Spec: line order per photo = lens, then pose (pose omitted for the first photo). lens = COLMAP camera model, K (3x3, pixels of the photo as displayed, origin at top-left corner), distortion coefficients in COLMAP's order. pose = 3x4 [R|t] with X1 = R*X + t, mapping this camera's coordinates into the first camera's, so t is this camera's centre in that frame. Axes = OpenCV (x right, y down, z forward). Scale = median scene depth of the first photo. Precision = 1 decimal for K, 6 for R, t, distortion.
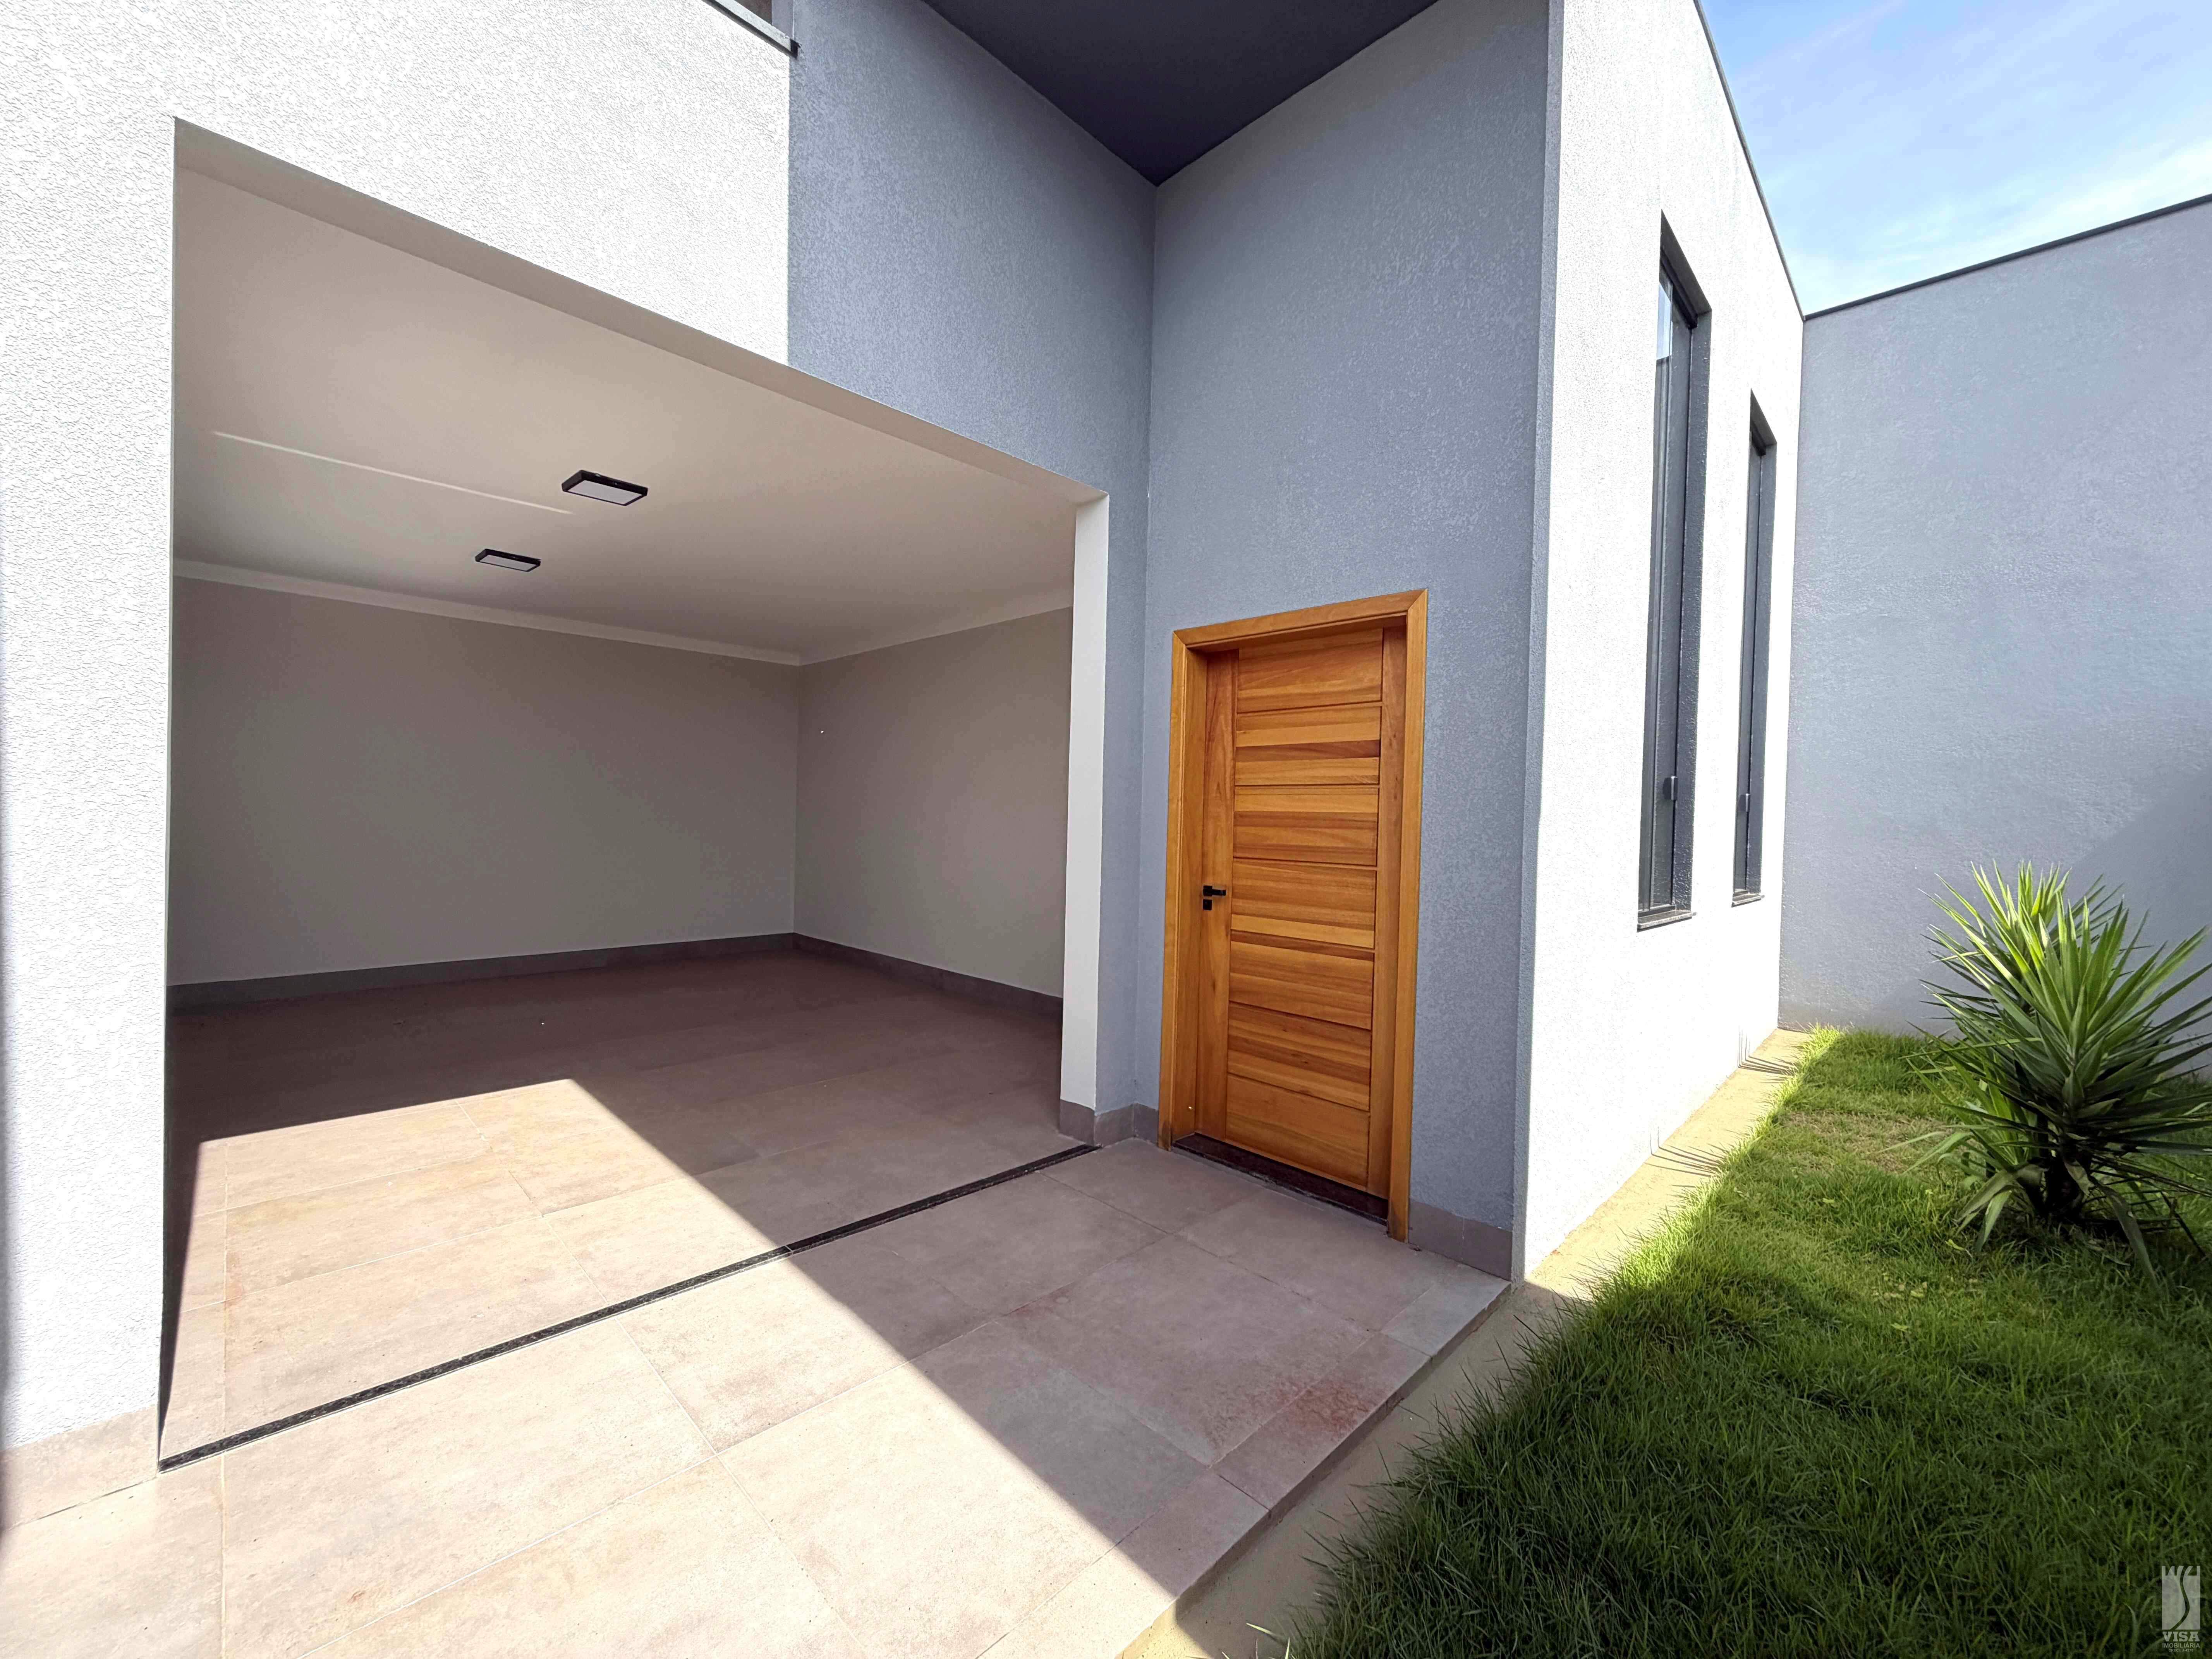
lens RADIAL K [[883.9, 0, 1105.3], [0, 883.9, 826.6], [0, 0, 1]] dist [0.000304, 0.000208]
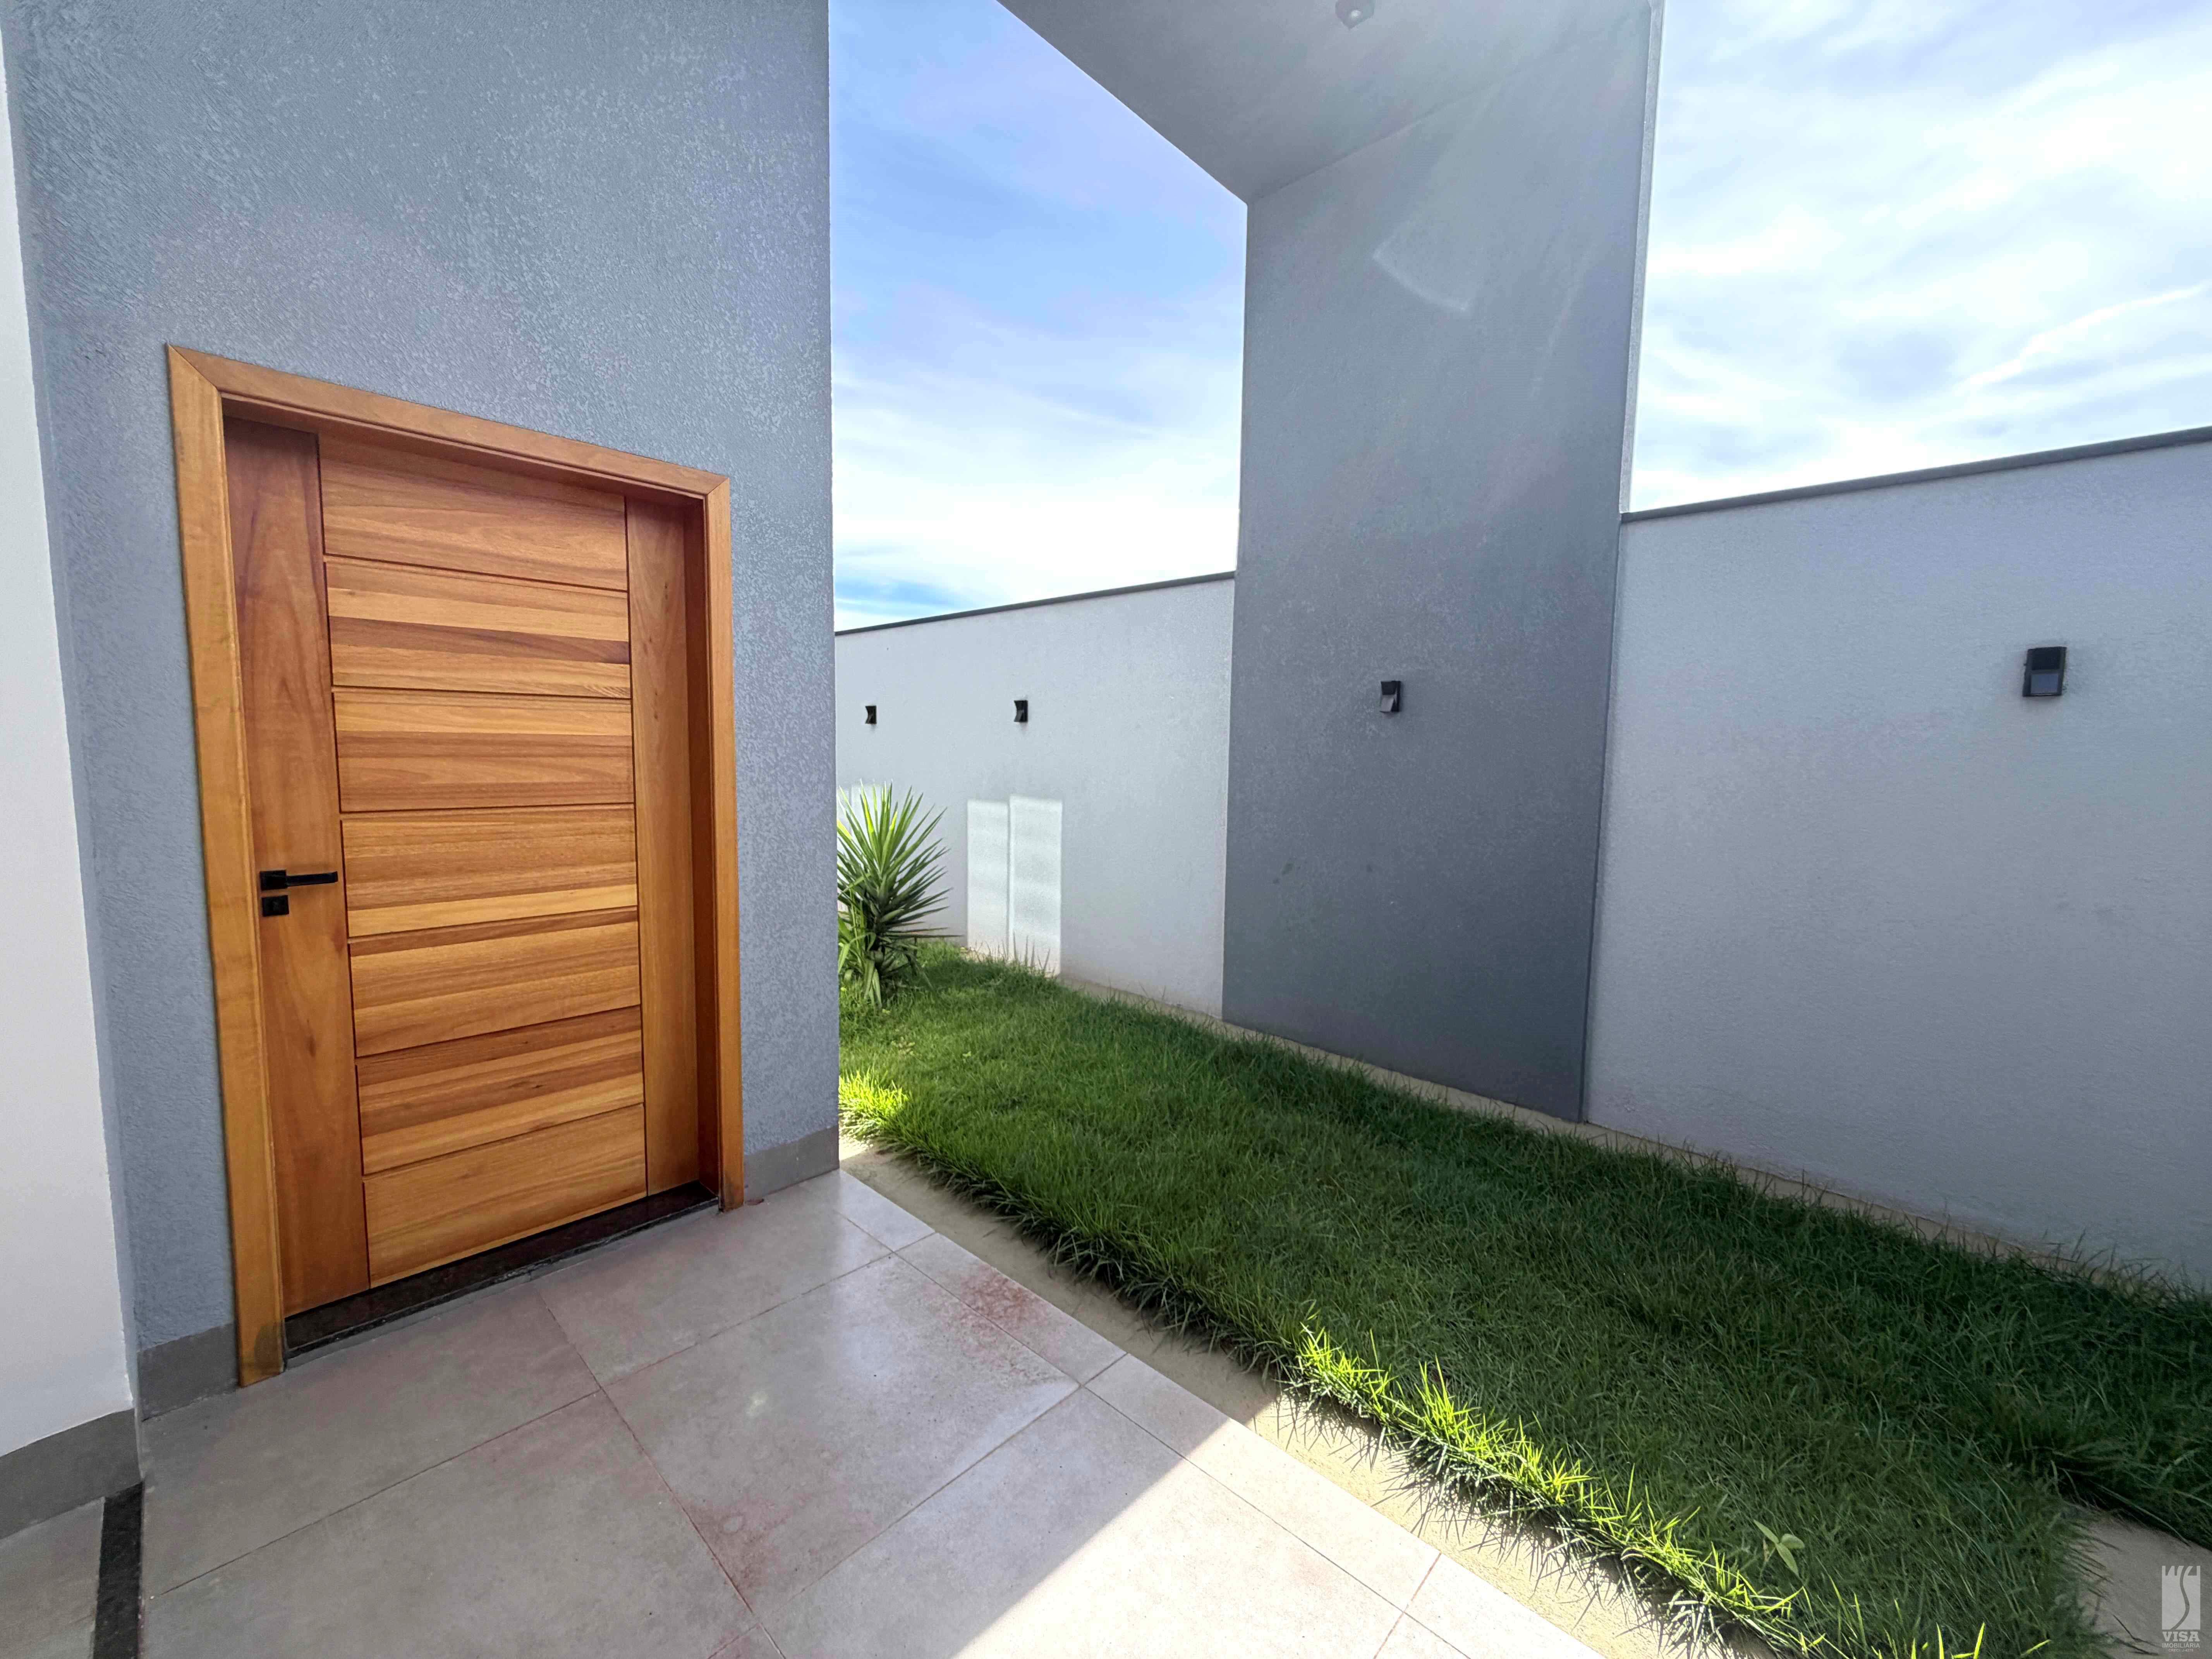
lens RADIAL K [[883.9, 0, 1105.3], [0, 883.9, 826.6], [0, 0, 1]] dist [0.000304, 0.000208]
pose [[-0.031020, -0.116767, 0.992675, -0.471595], [-0.006589, 0.993155, 0.116617, -0.028103], [-0.999497, -0.002924, -0.031577, 0.566318]]
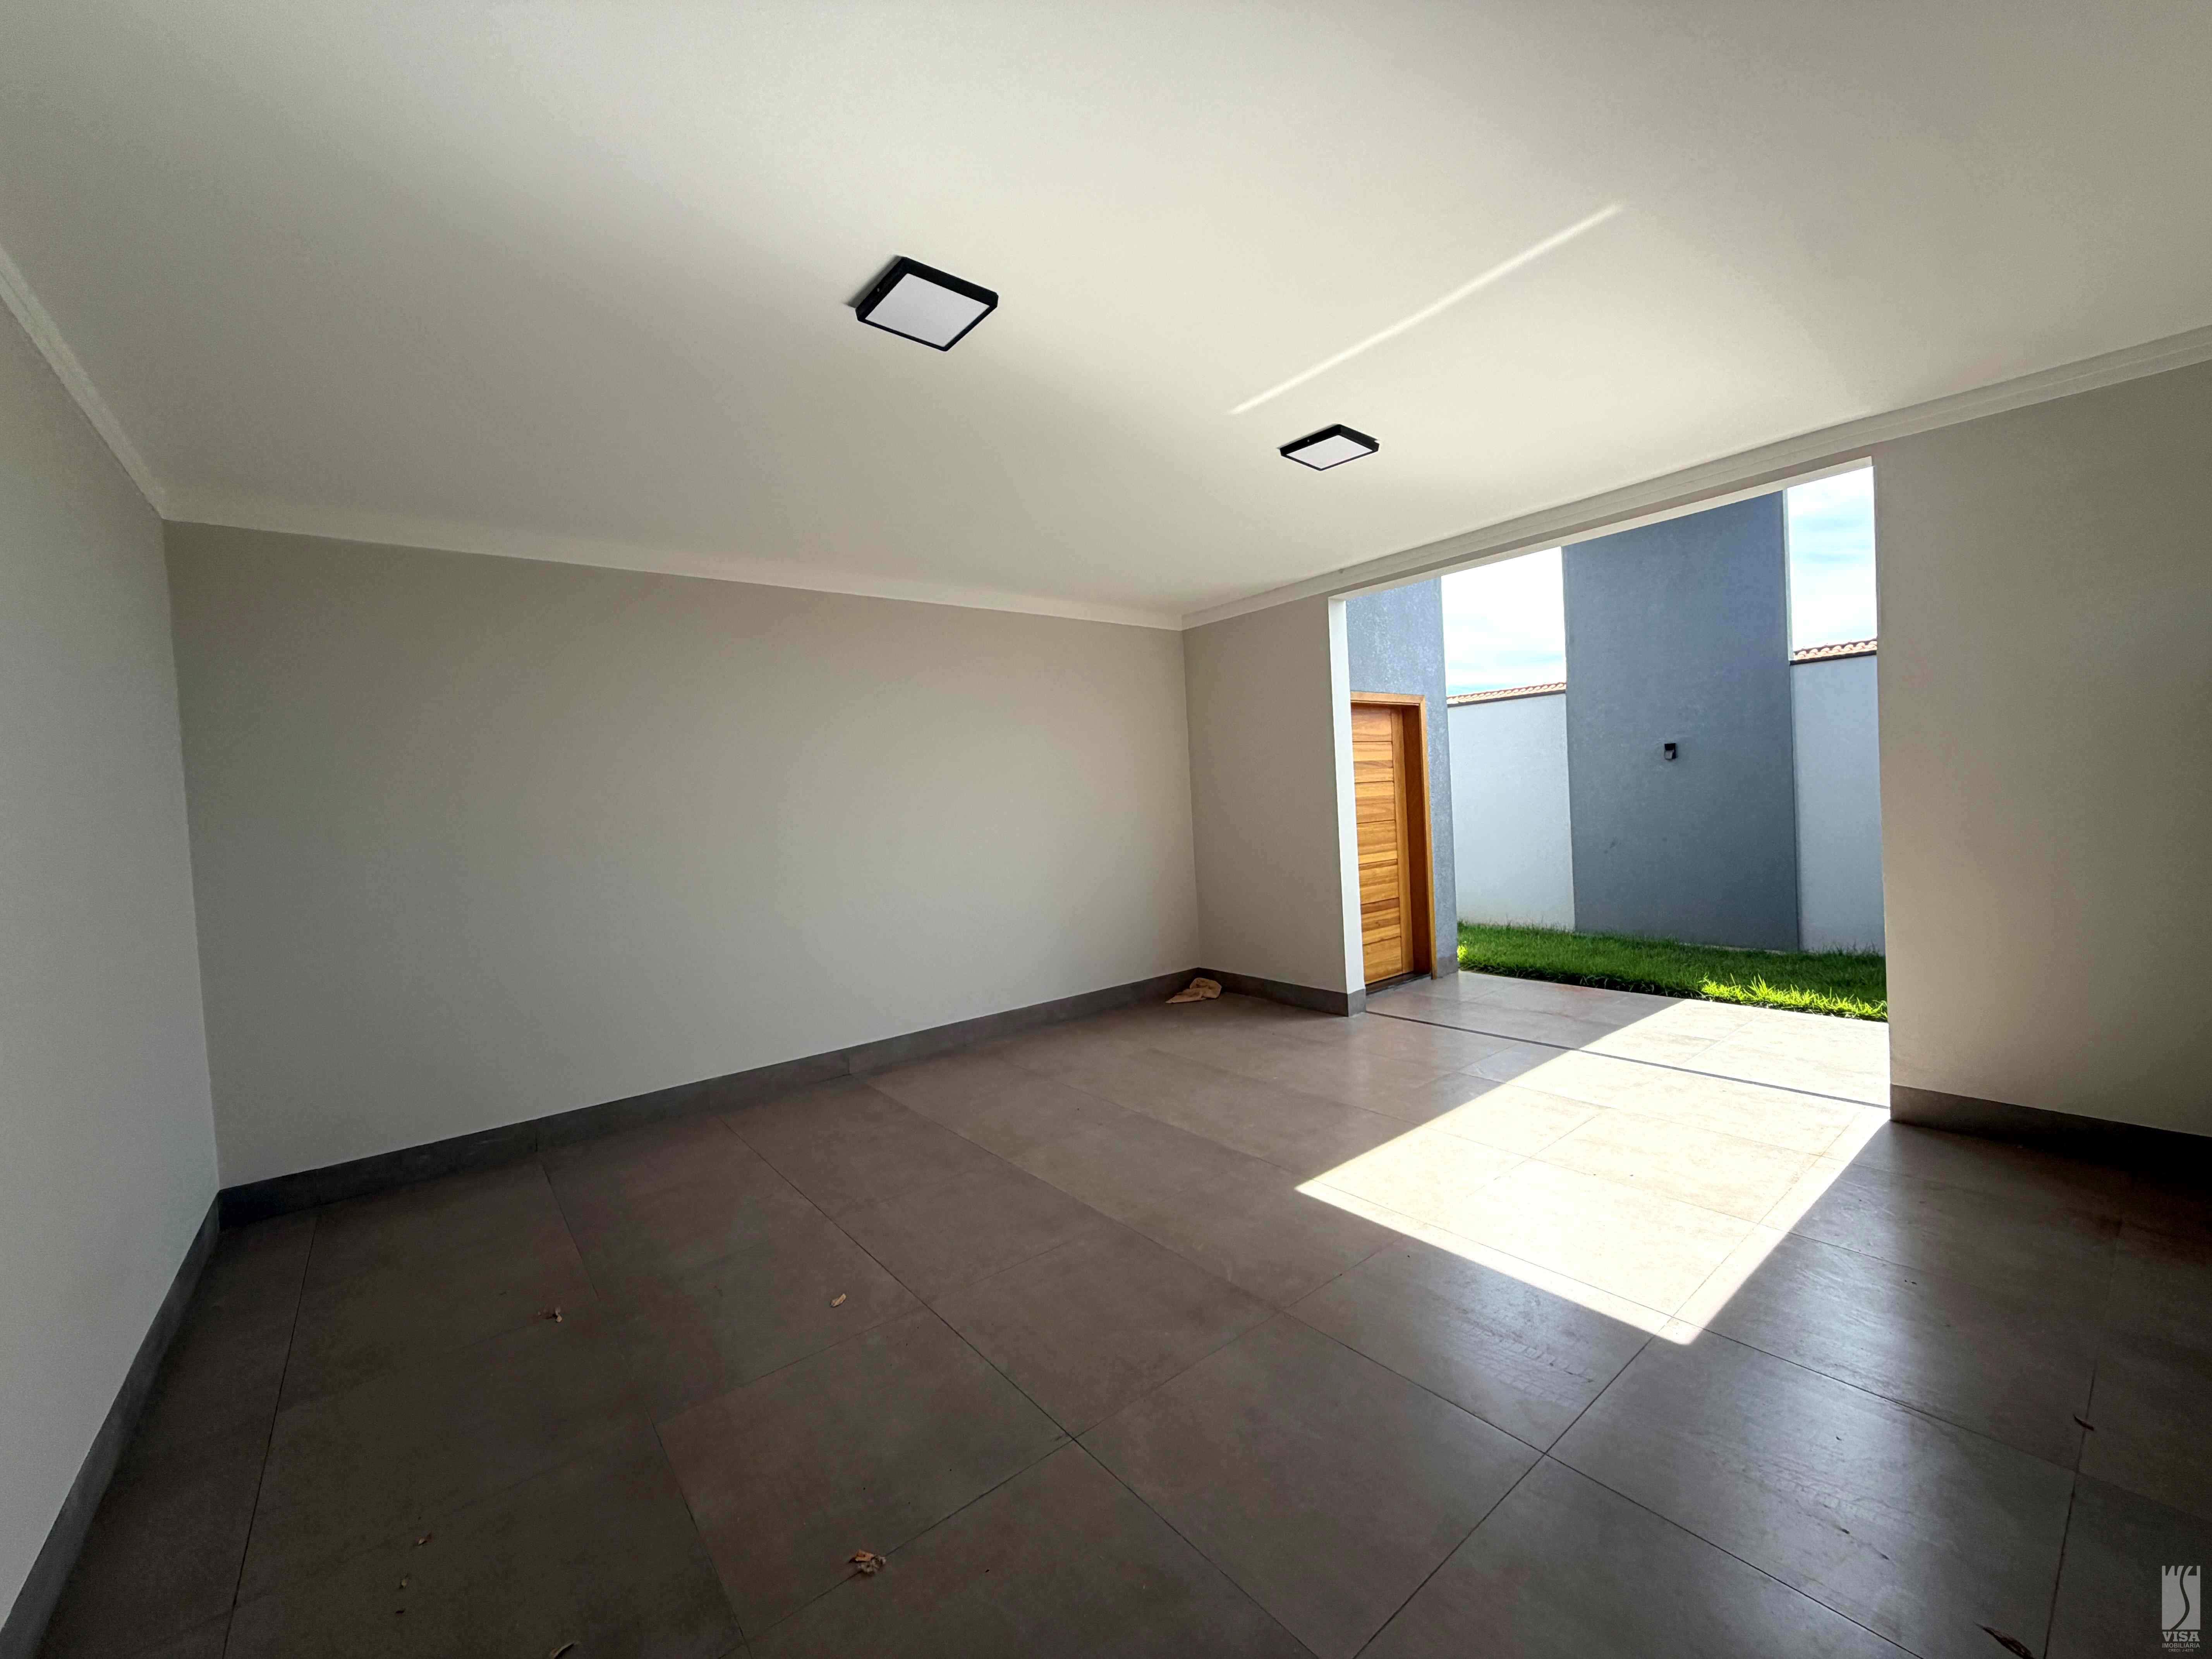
lens RADIAL K [[876.7, 0, 1102.9], [0, 876.7, 825.8], [0, 0, 1]] dist [-0.002241, -0.000183]
pose [[0.109378, -0.059614, 0.992211, -1.746734], [0.071179, 0.996107, 0.052001, -0.094088], [-0.991448, 0.064936, 0.113195, 1.374194]]
